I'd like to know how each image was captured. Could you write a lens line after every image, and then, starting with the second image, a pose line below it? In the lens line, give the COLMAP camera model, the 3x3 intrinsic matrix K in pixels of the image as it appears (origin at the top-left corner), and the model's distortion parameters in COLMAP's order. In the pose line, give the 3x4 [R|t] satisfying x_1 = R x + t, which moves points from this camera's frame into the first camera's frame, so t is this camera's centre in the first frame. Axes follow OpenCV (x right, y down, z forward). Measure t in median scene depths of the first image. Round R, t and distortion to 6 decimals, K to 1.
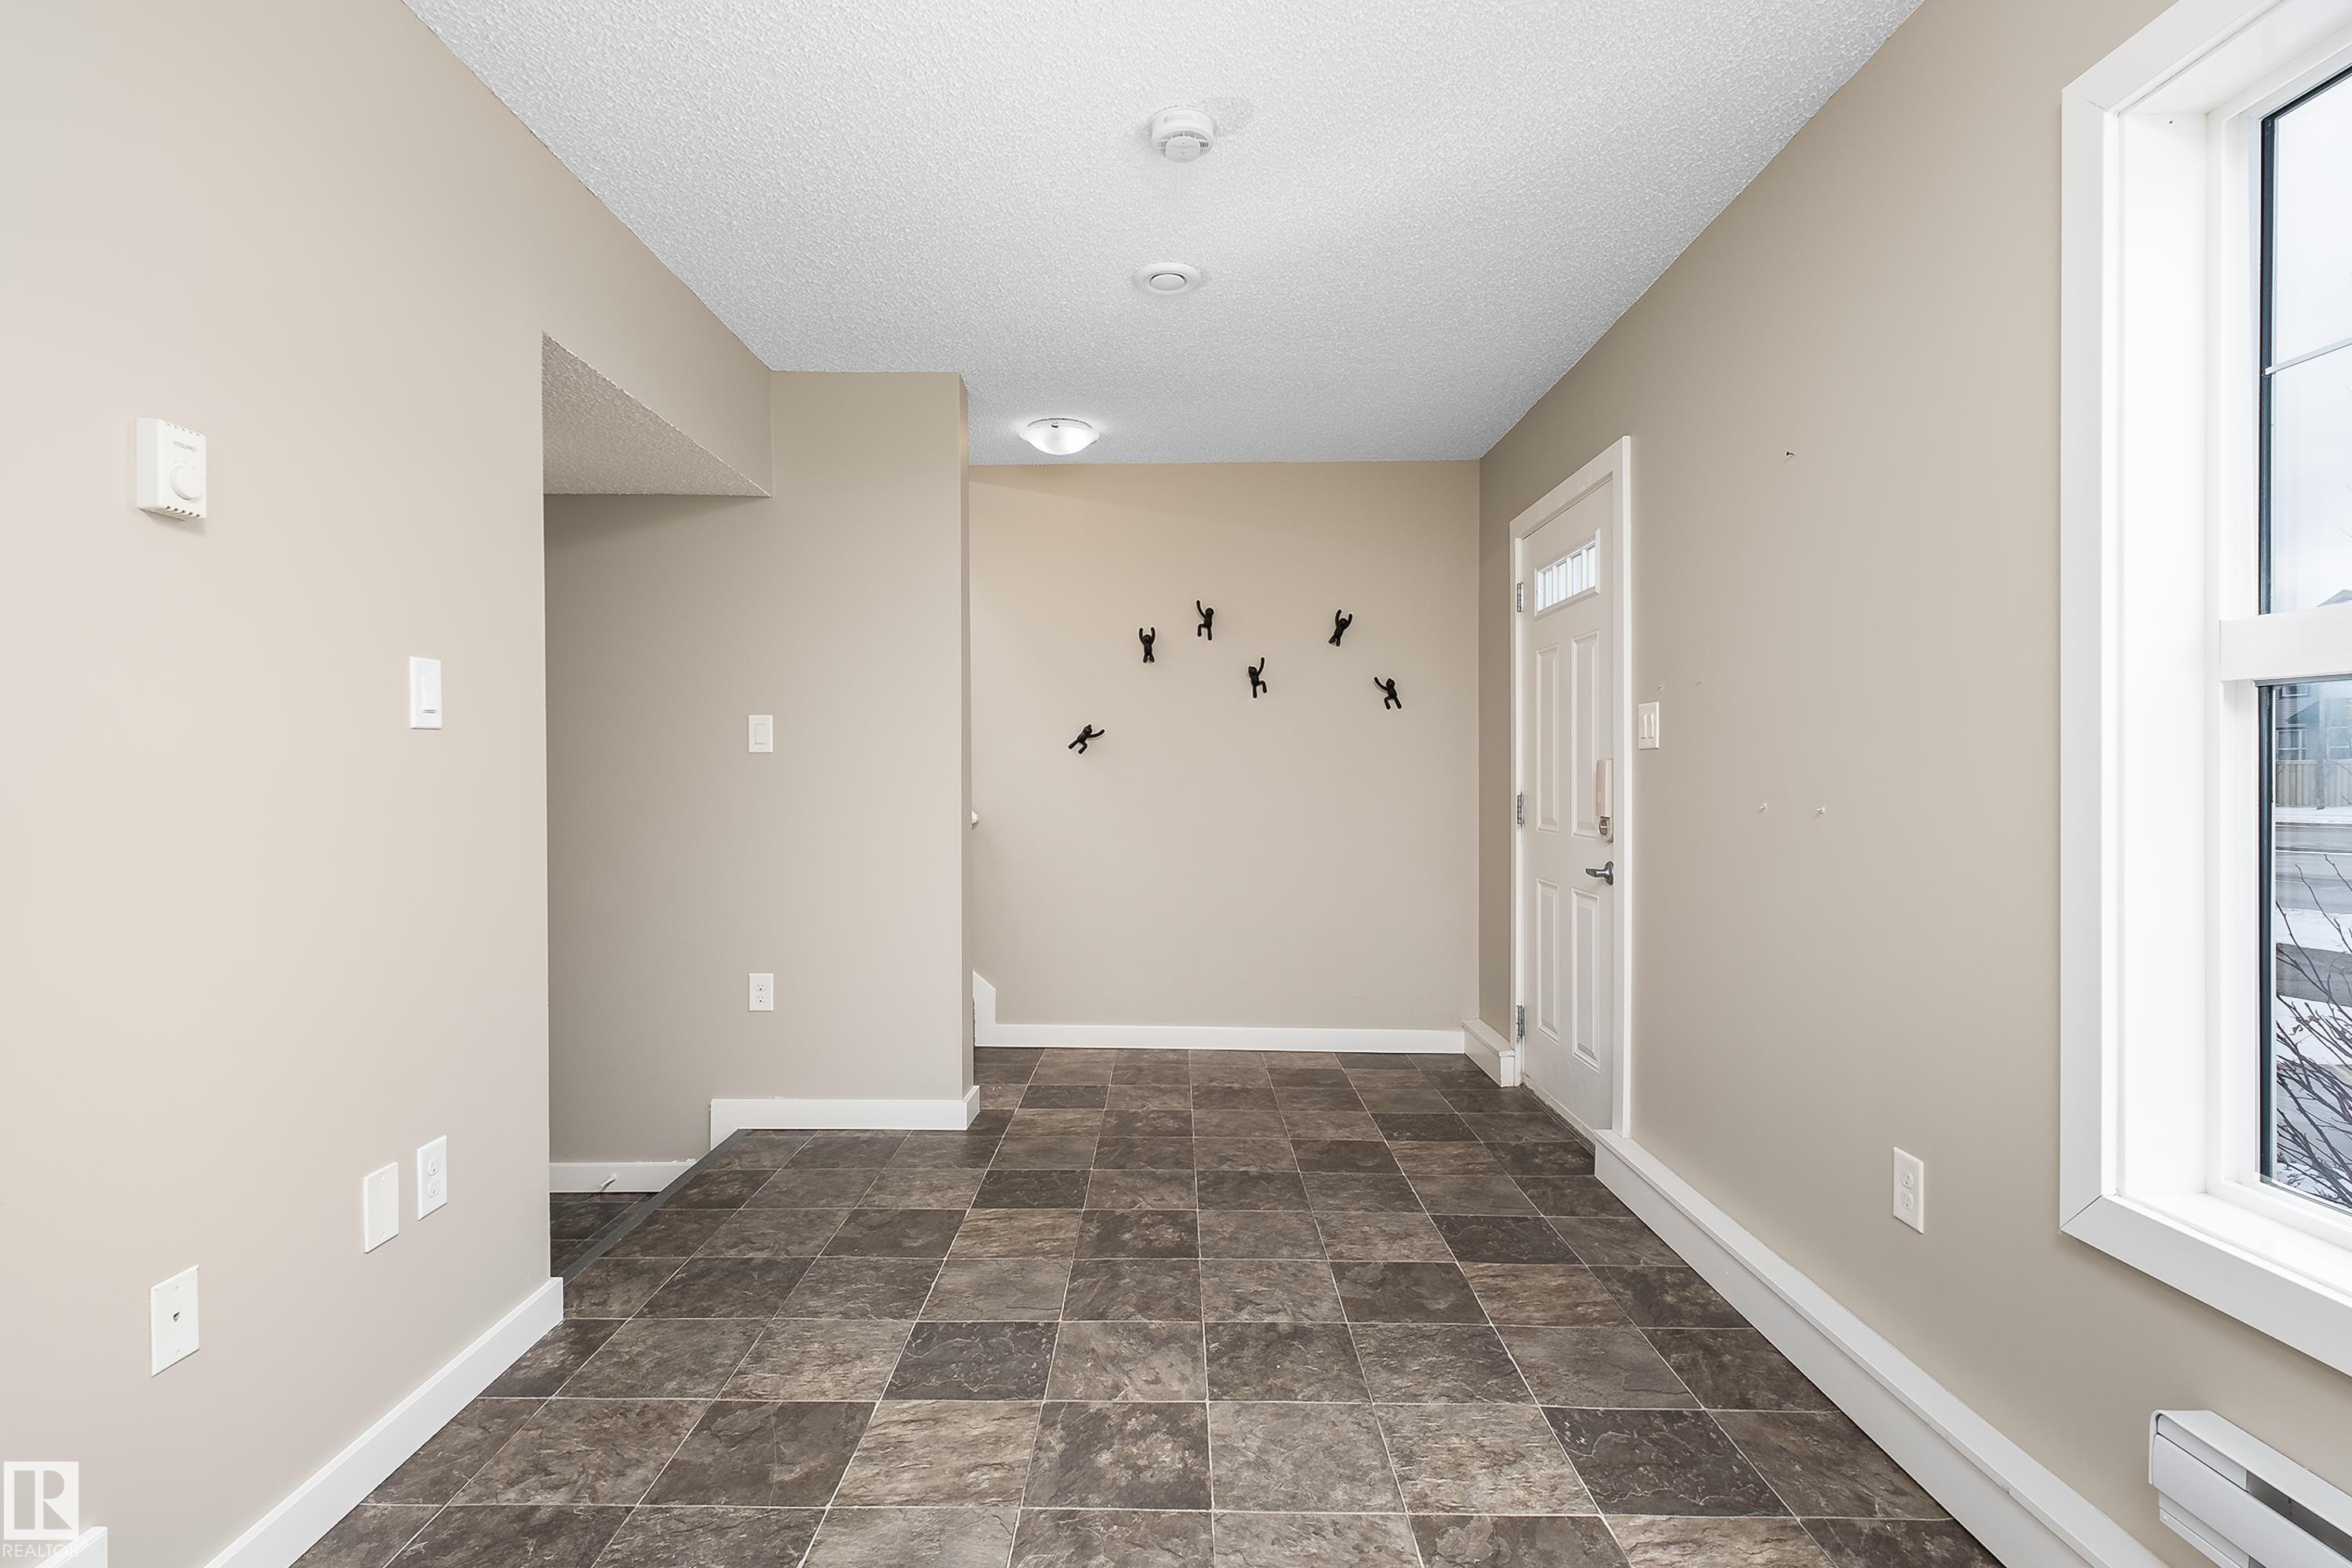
lens RADIAL K [[1074.6, 0, 1186.7], [0, 1074.6, 776.7], [0, 0, 1]] dist [-0.000728, -0.001205]
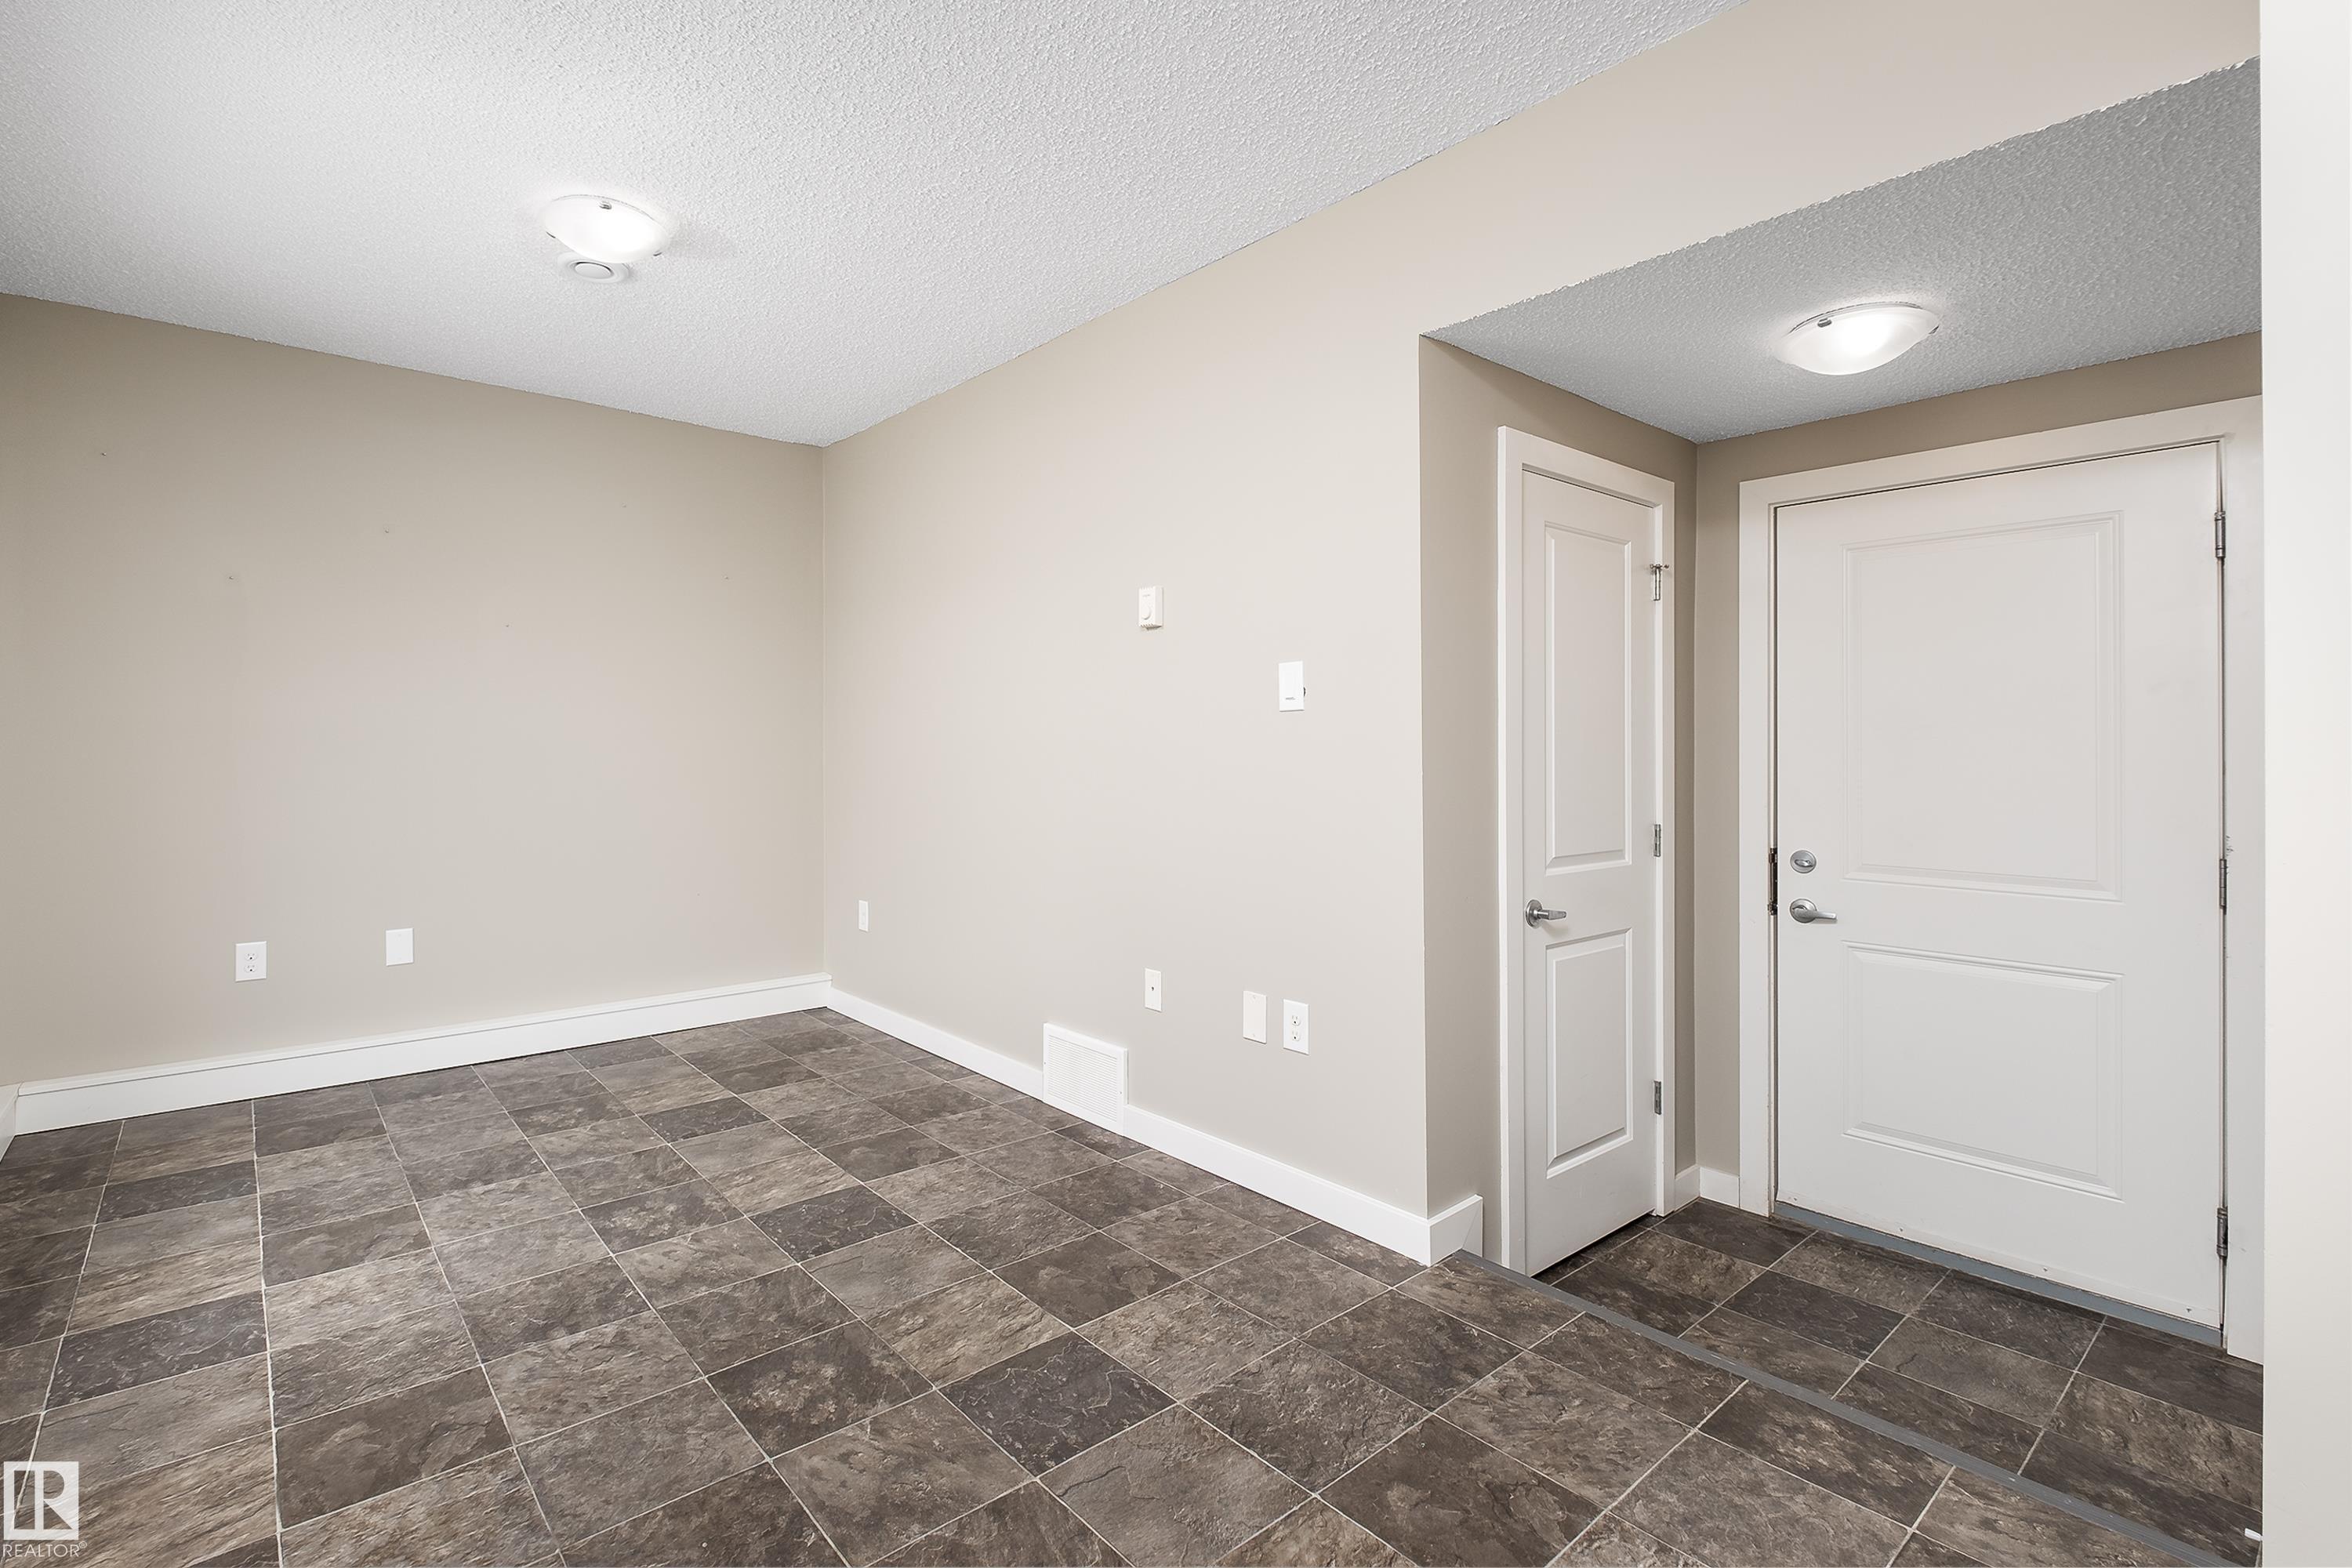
lens RADIAL K [[1083.7, 0, 1151.0], [0, 1083.7, 737.9], [0, 0, 1]] dist [-0.002508, -0.001309]
pose [[-0.757943, -0.004135, -0.652308, 0.373133], [-0.002544, 0.999991, -0.003383, -0.004695], [0.652316, -0.000905, -0.757947, 1.936320]]
